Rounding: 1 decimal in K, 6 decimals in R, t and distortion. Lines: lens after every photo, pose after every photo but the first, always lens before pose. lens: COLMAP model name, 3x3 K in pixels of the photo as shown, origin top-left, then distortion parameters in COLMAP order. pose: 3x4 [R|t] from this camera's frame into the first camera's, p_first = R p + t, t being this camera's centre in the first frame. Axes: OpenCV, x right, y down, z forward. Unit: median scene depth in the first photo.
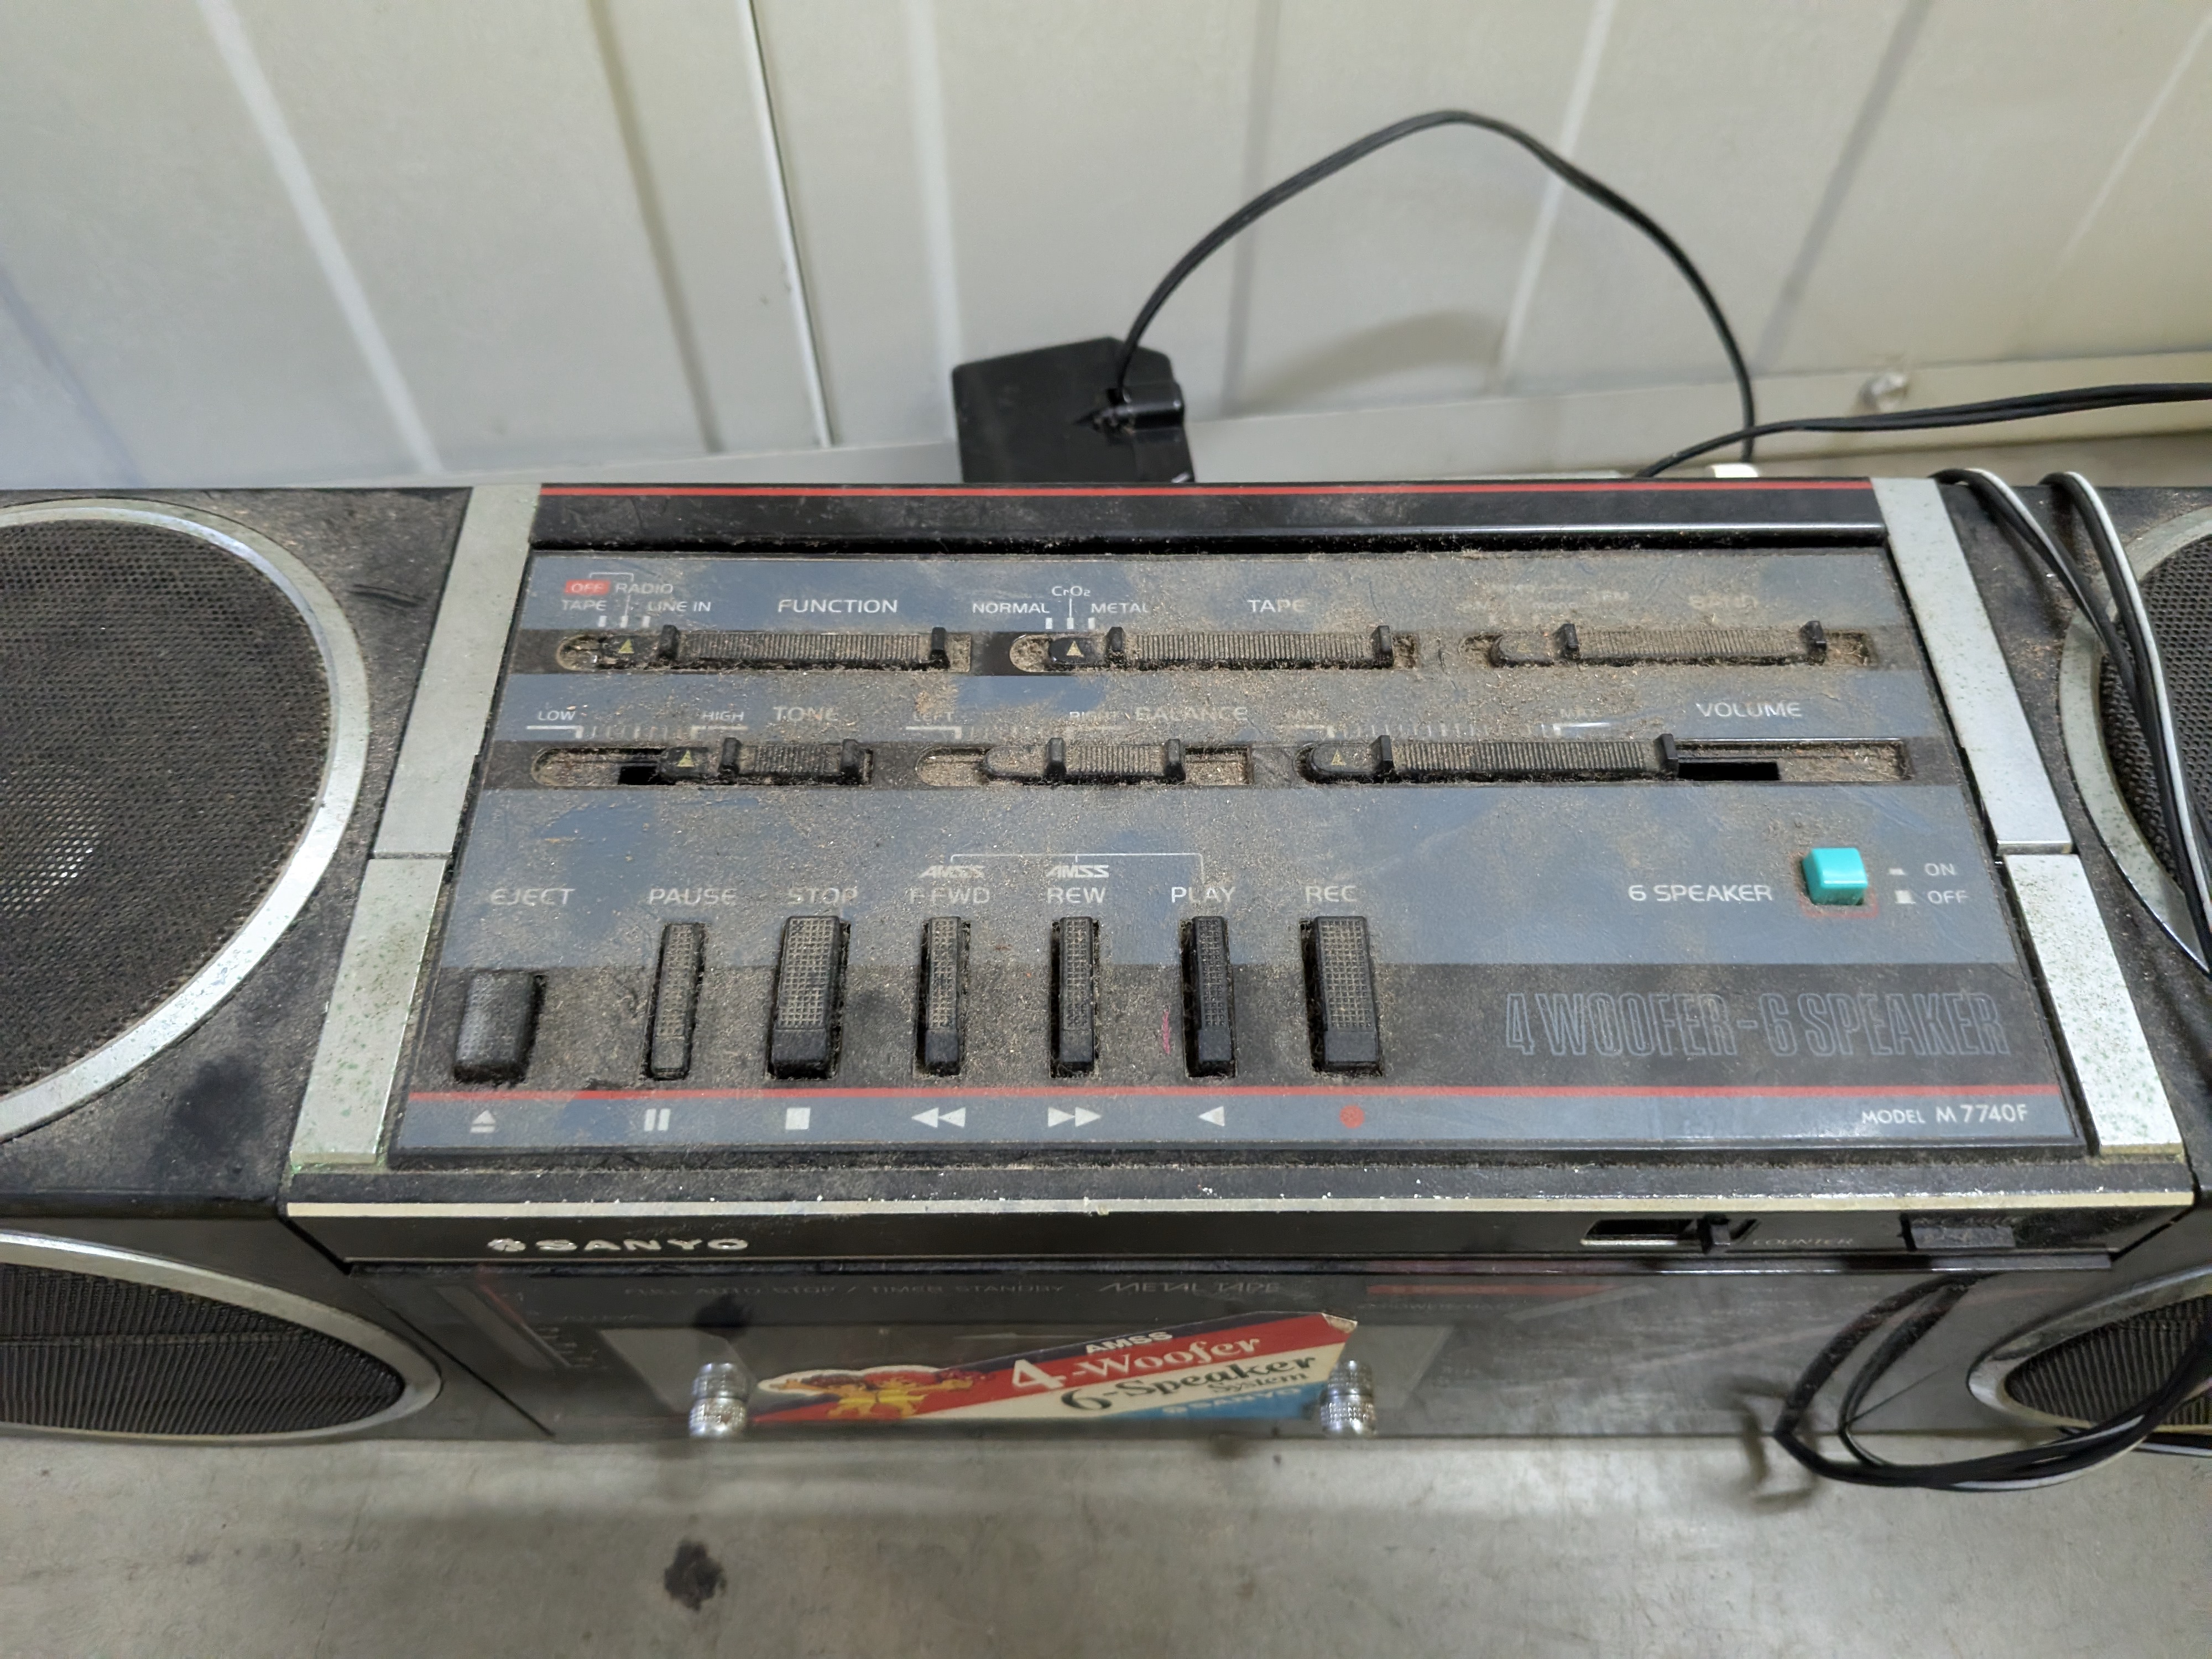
lens RADIAL K [[1604.1, 0, 1092.5], [0, 1604.1, 823.7], [0, 0, 1]] dist [0.062350, -0.162125]
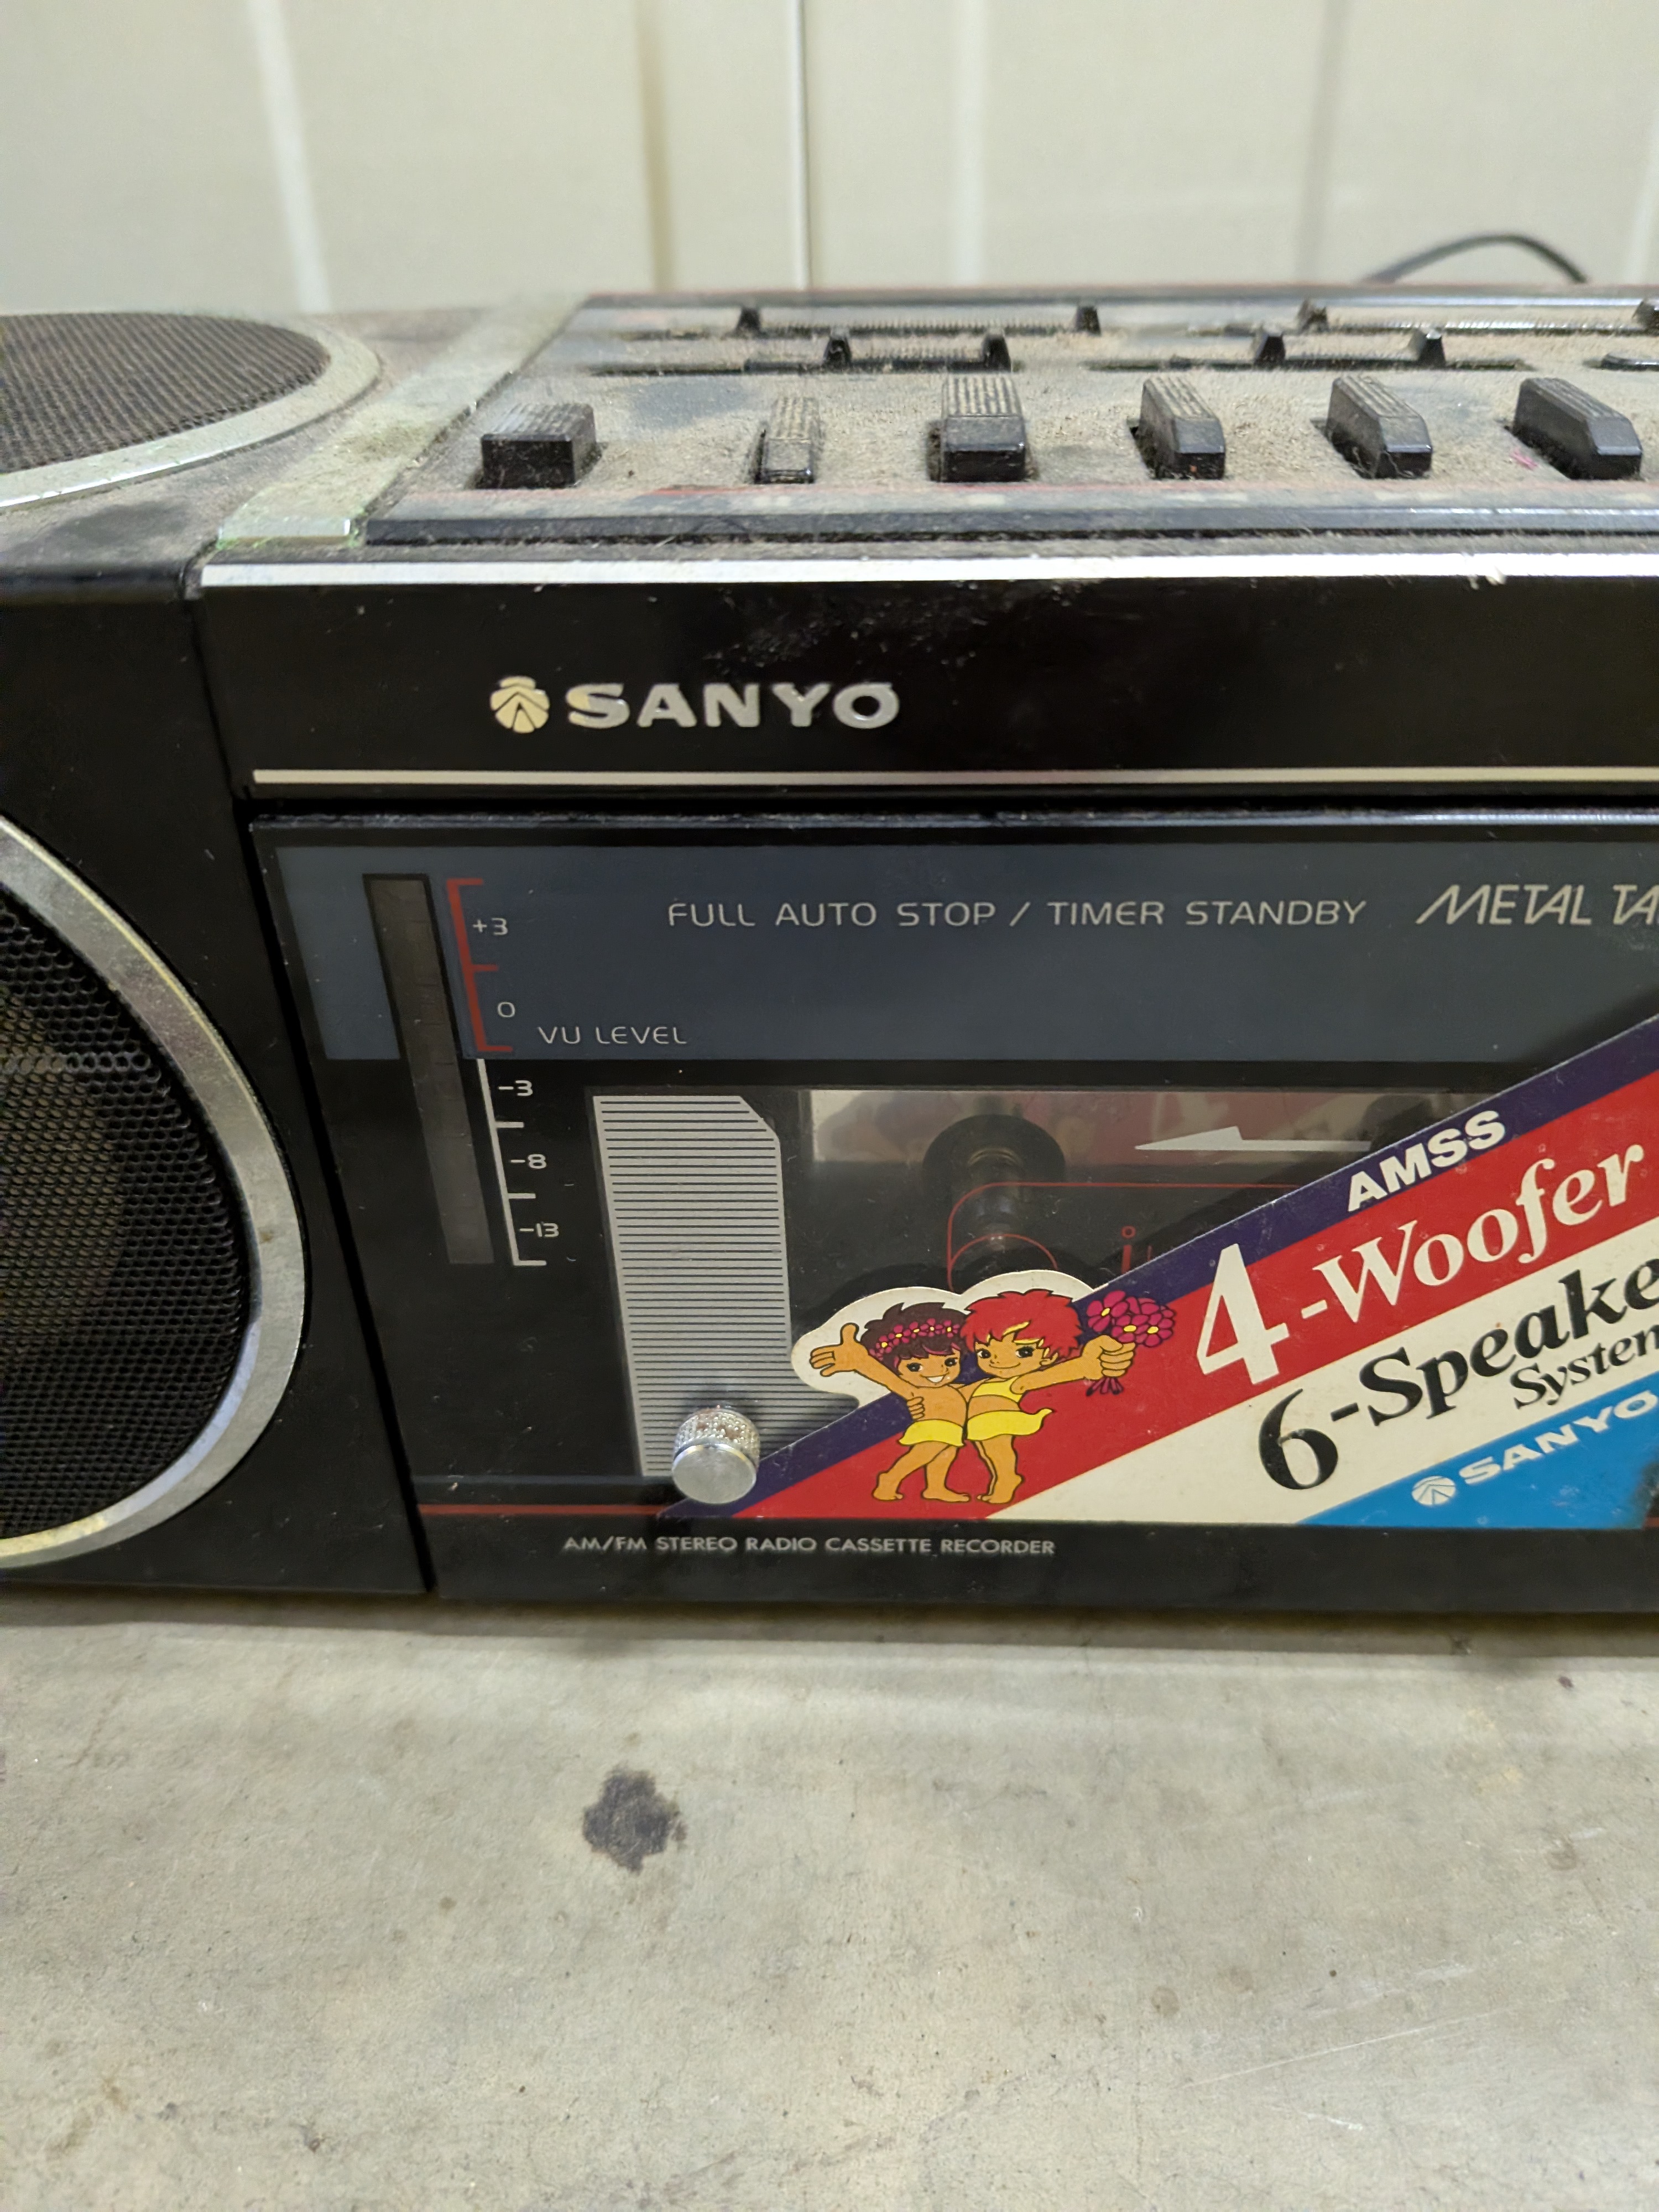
lens RADIAL K [[1604.1, 0, 829.5], [0, 1604.1, 1106.0], [0, 0, 1]] dist [0.062350, -0.162125]
pose [[0.998830, 0.008457, -0.047605, -0.185049], [-0.026950, 0.914829, -0.402940, 0.584419], [0.040143, 0.403752, 0.913987, 0.430802]]
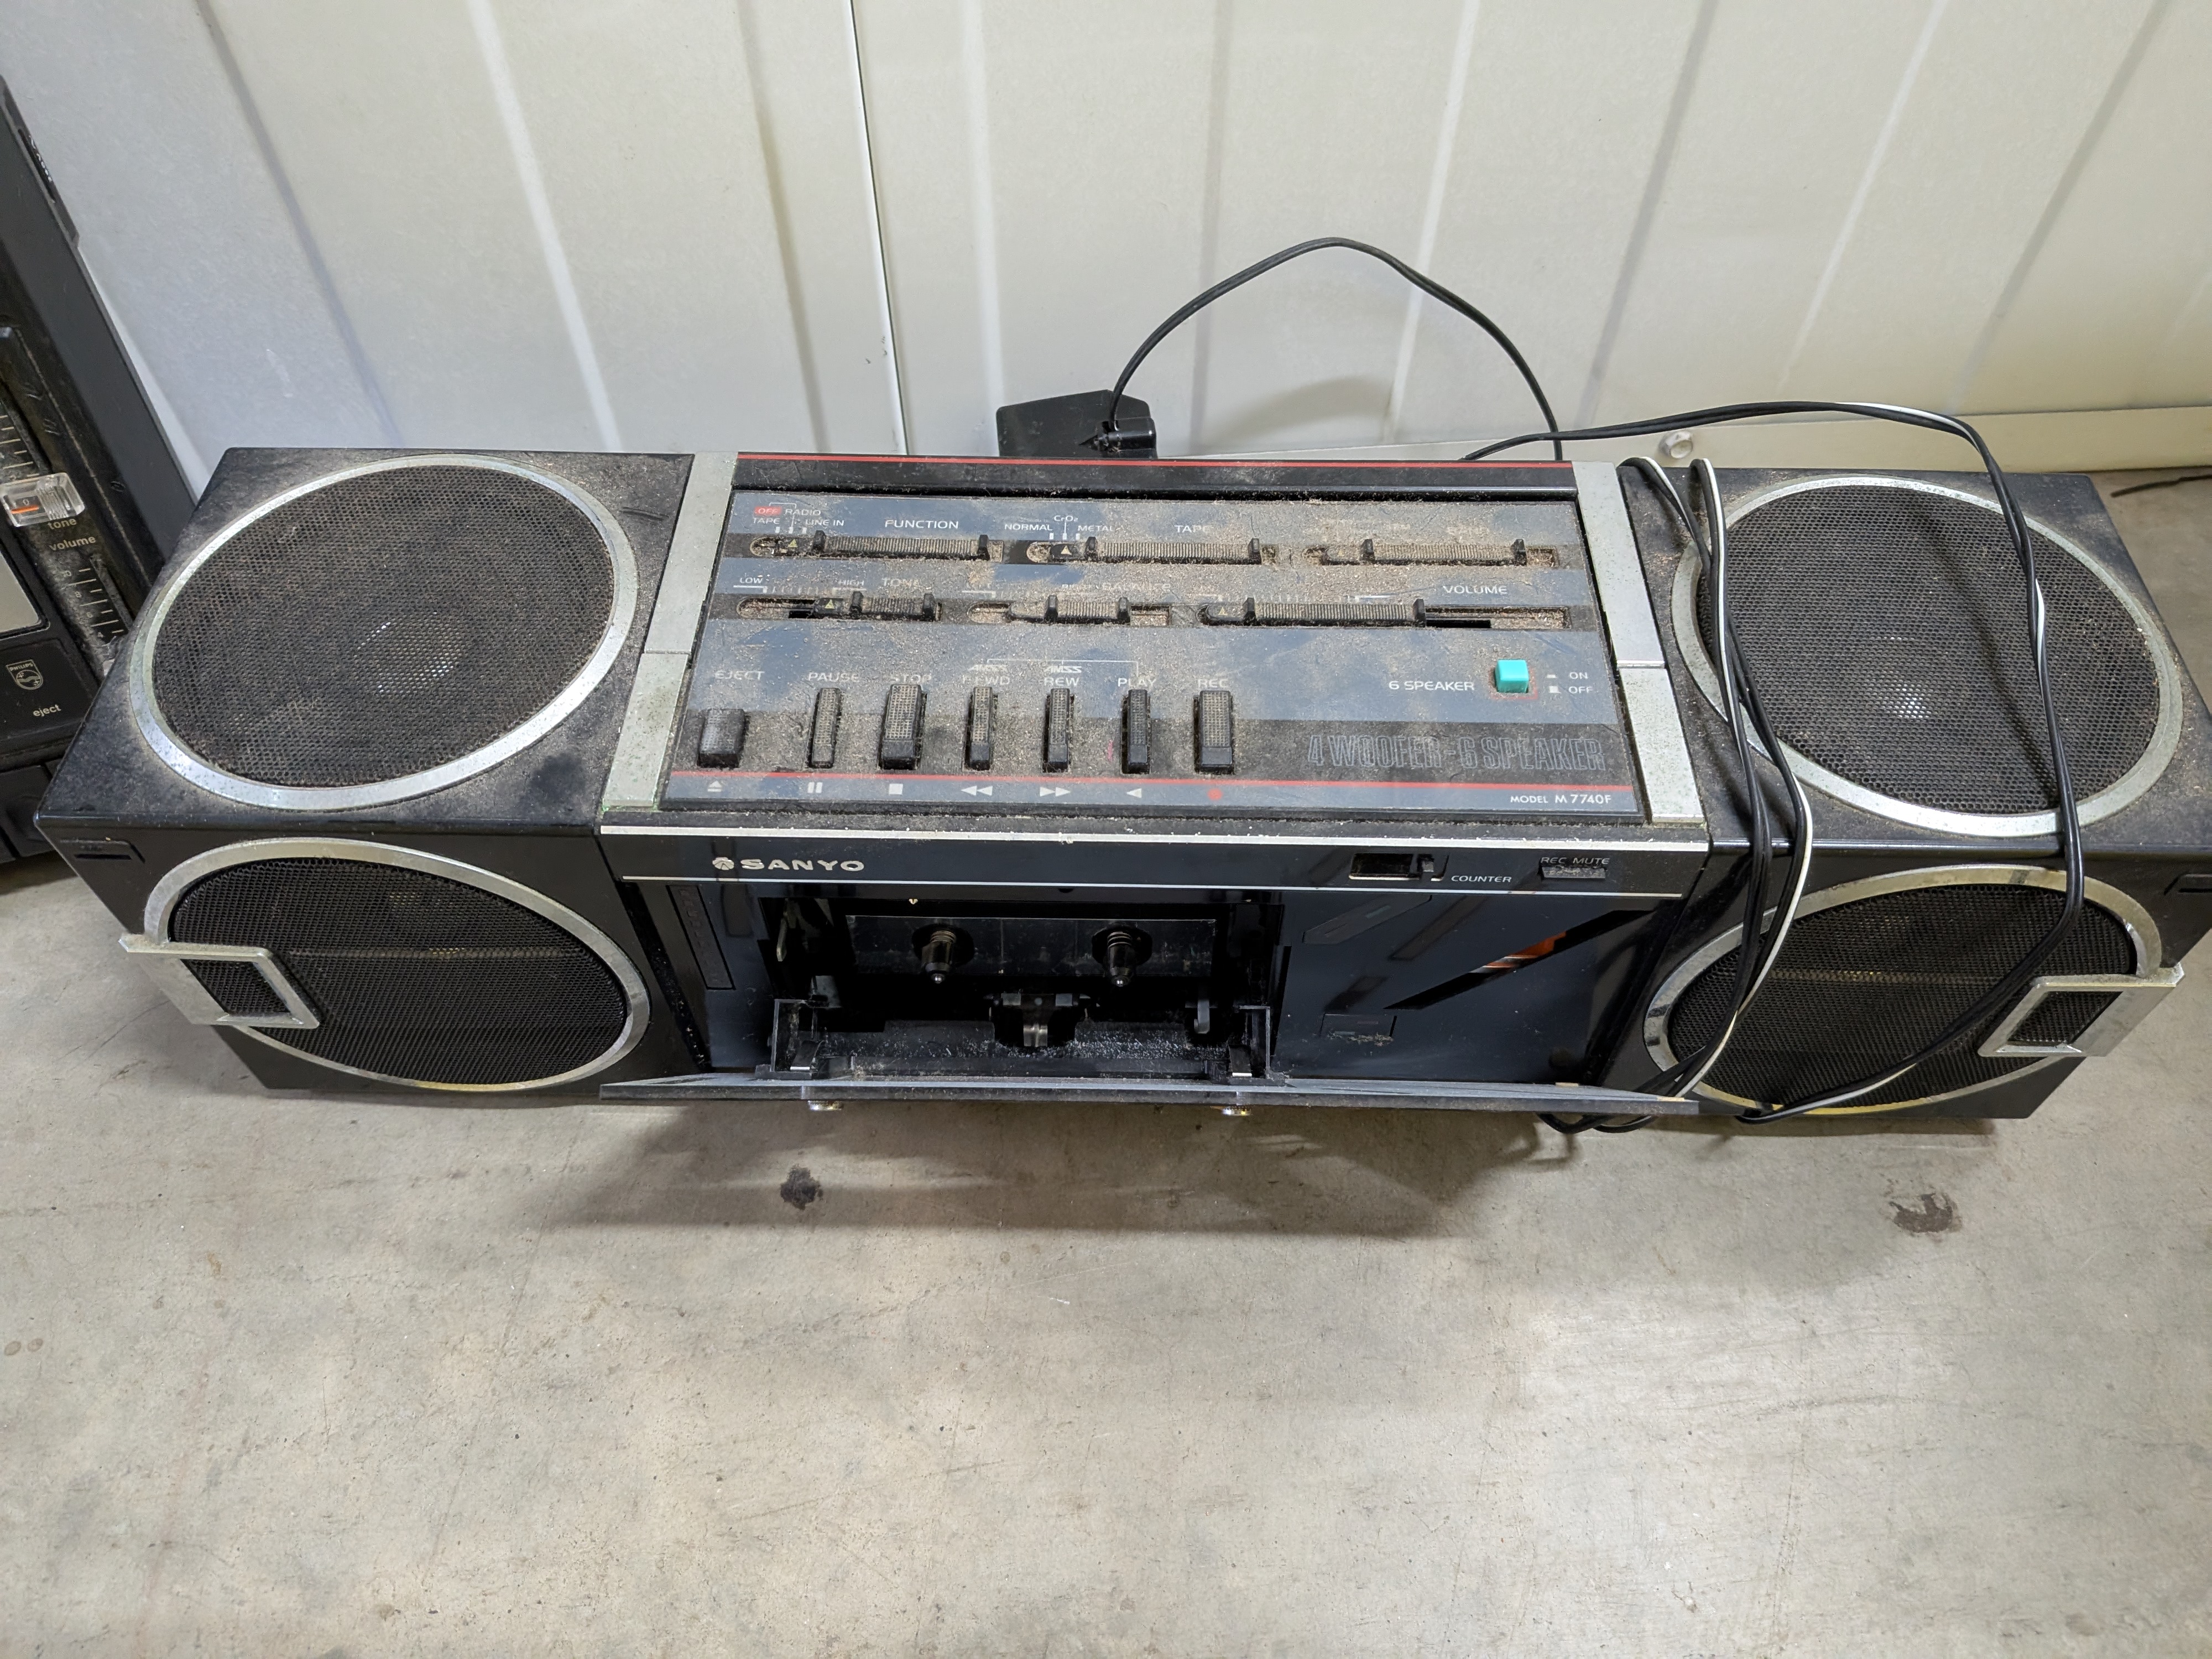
lens RADIAL K [[1584.1, 0, 1106.0], [0, 1584.1, 829.5], [0, 0, 1]] dist [0.082074, -0.150127]
pose [[0.999682, 0.020406, -0.014845, 0.060663], [-0.021451, 0.997026, -0.074018, 0.302622], [0.013290, 0.074313, 0.997146, -0.607154]]
